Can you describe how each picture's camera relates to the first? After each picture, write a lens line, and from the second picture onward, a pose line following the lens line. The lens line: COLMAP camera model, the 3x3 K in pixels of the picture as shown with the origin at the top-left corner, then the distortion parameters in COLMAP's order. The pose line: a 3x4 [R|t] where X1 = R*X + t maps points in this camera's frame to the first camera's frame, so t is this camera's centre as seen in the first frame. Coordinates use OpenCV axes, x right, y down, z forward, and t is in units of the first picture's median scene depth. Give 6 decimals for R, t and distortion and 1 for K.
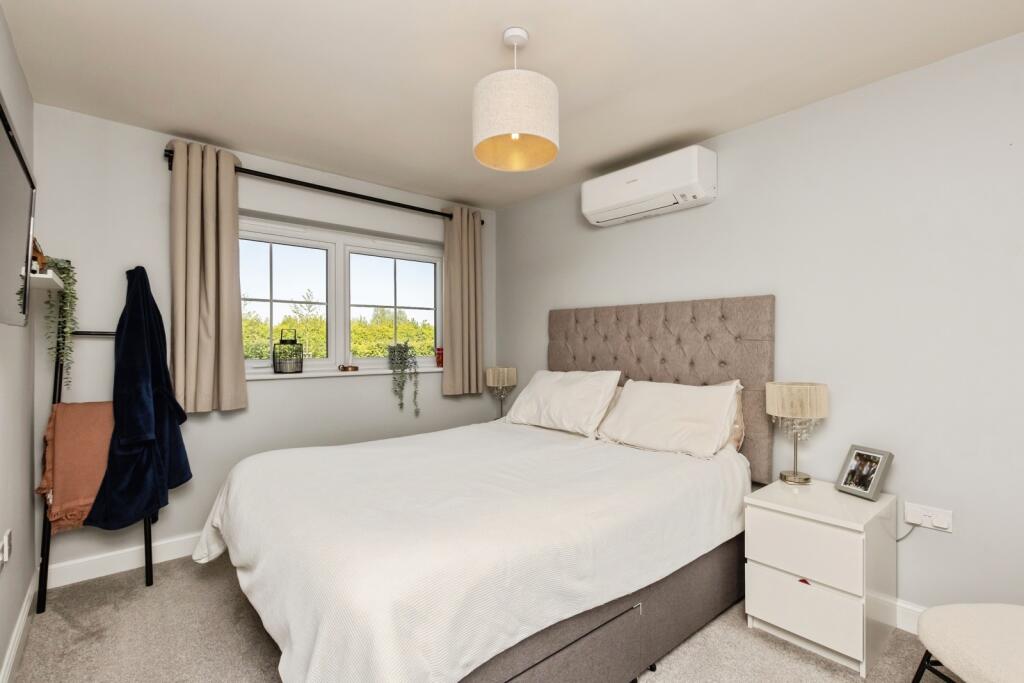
lens RADIAL K [[465.9, 0, 513.2], [0, 465.9, 351.2], [0, 0, 1]] dist [-0.000690, -0.000133]
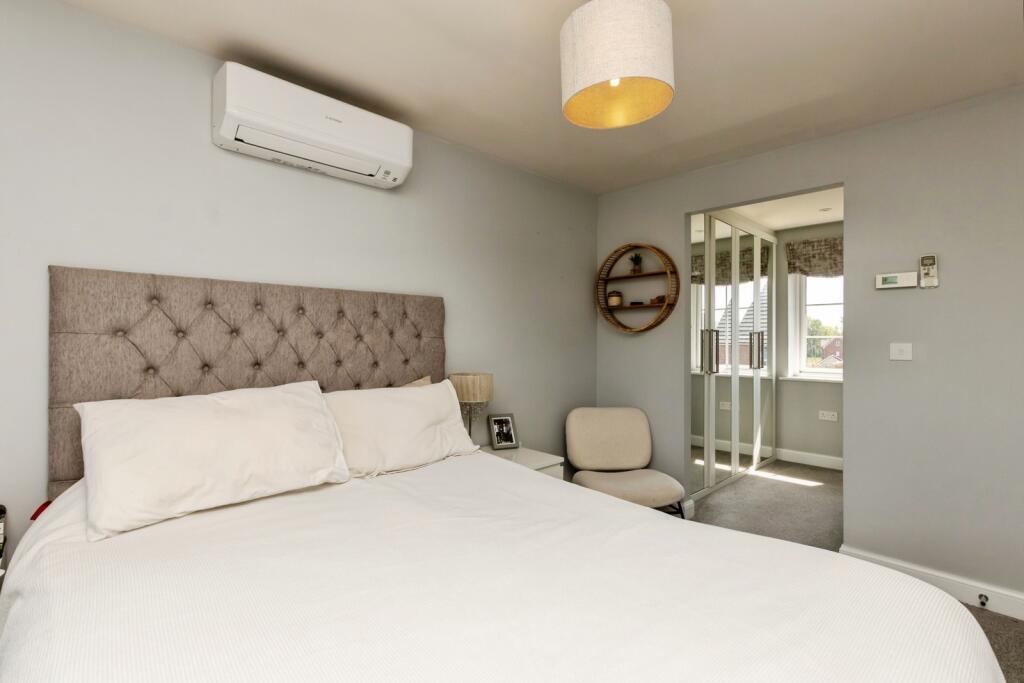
lens RADIAL K [[471.7, 0, 512.0], [0, 471.7, 341.5], [0, 0, 1]] dist [0.000958, -0.000316]
pose [[-0.042594, -0.008407, 0.999057, -0.513052], [0.008717, 0.999923, 0.008786, -0.020467], [-0.999054, 0.009083, -0.042518, 0.769777]]
